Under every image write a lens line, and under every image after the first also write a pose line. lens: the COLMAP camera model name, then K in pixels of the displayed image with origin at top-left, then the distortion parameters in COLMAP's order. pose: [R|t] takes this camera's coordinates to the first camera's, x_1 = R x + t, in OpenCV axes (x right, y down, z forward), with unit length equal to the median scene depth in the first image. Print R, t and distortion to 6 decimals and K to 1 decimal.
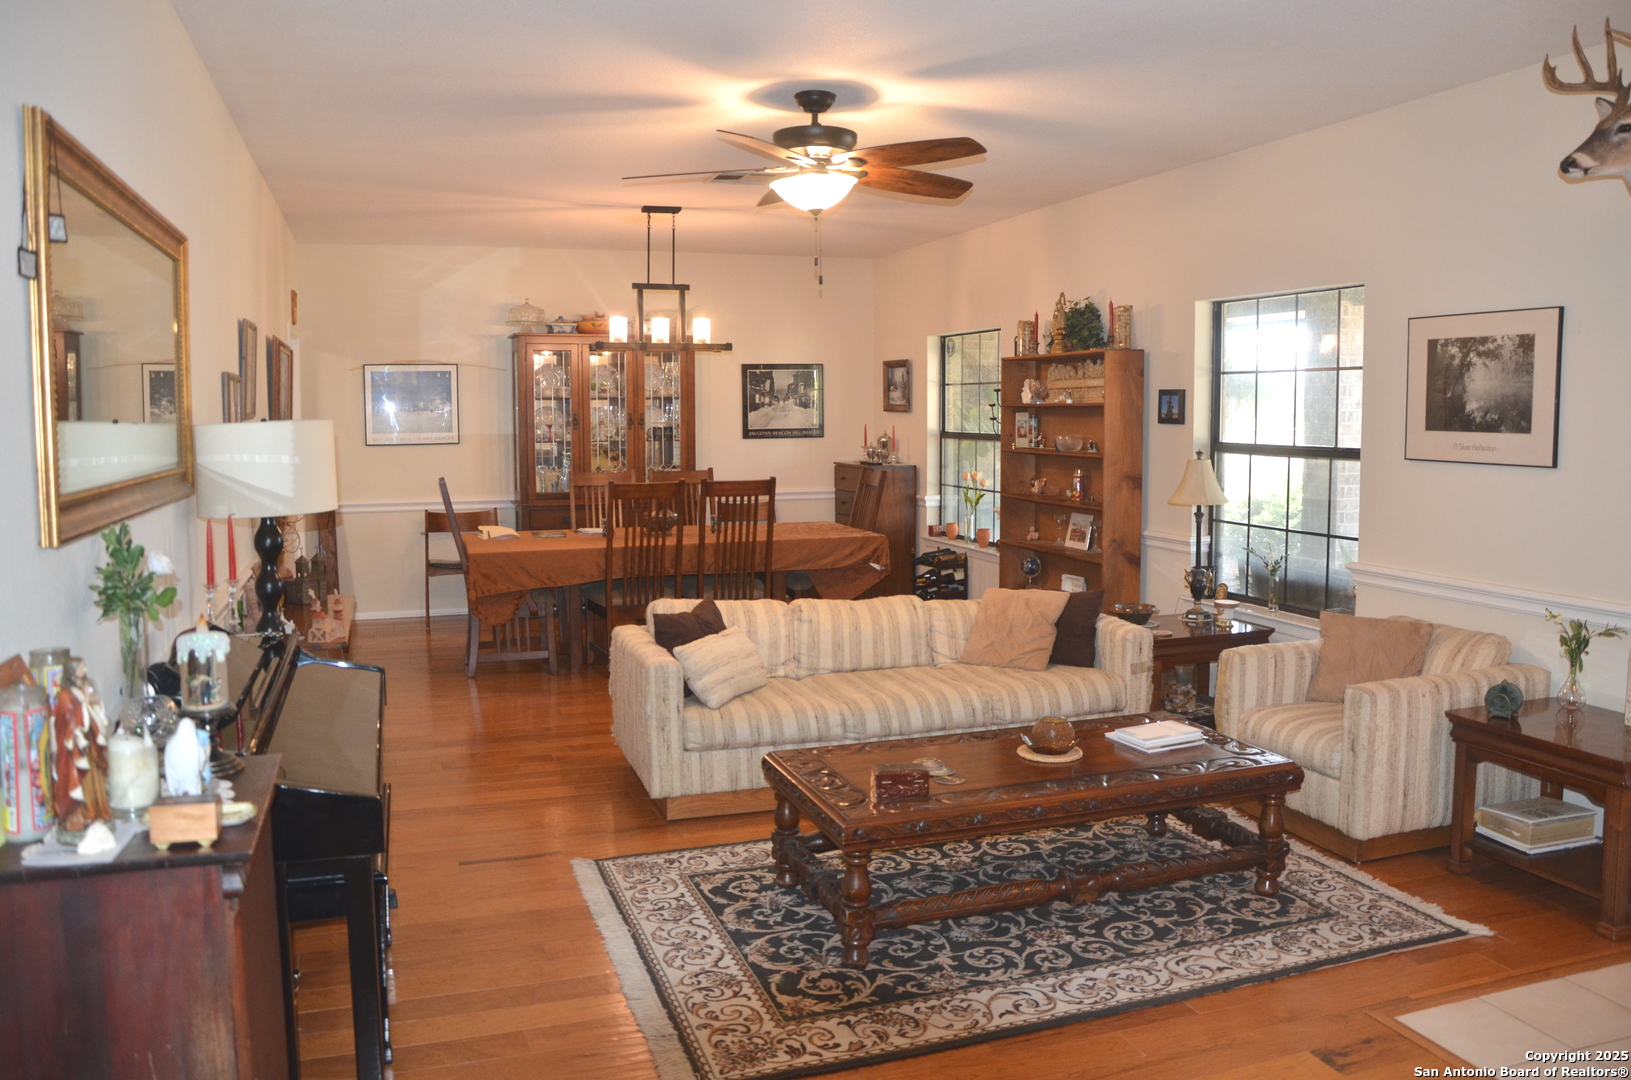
lens RADIAL K [[1255.3, 0, 815.5], [0, 1255.3, 540.0], [0, 0, 1]] dist [-0.129387, -0.000277]
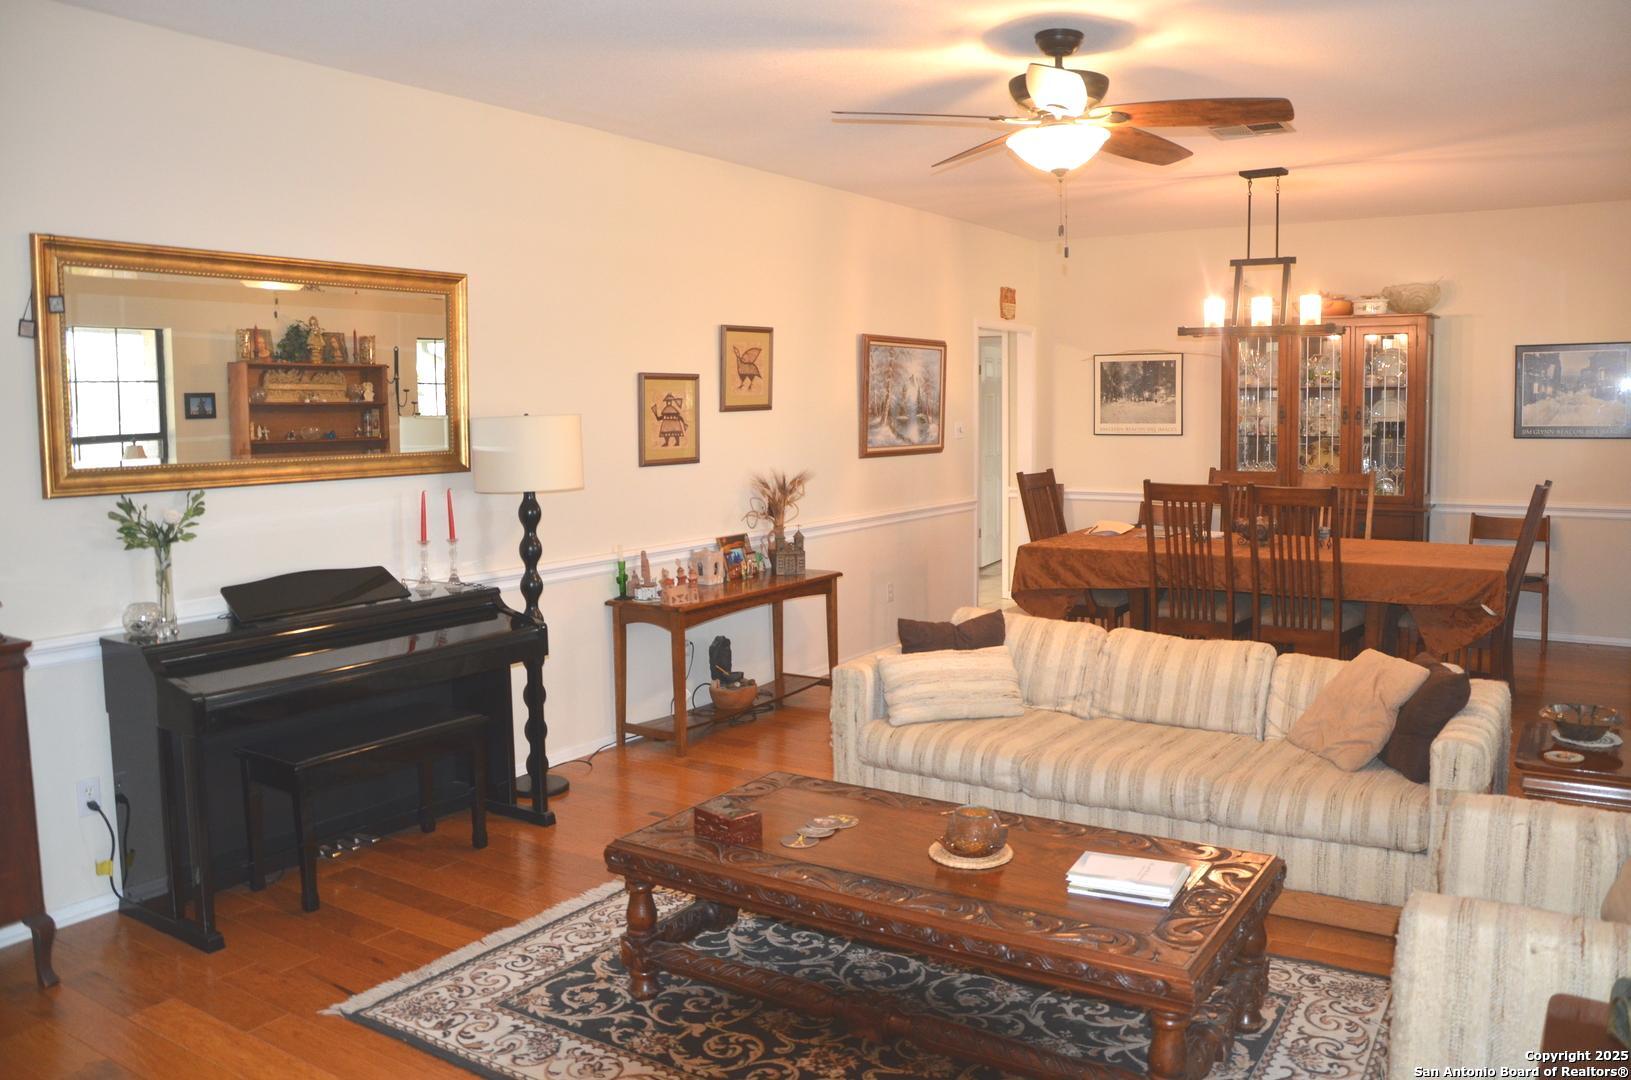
lens RADIAL K [[1248.8, 0, 815.5], [0, 1248.8, 540.0], [0, 0, 1]] dist [-0.166743, 0.136343]
pose [[0.615140, 0.081116, -0.784234, 0.578325], [-0.071285, 0.996341, 0.047141, -0.041499], [0.785189, 0.026906, 0.618672, 0.362461]]
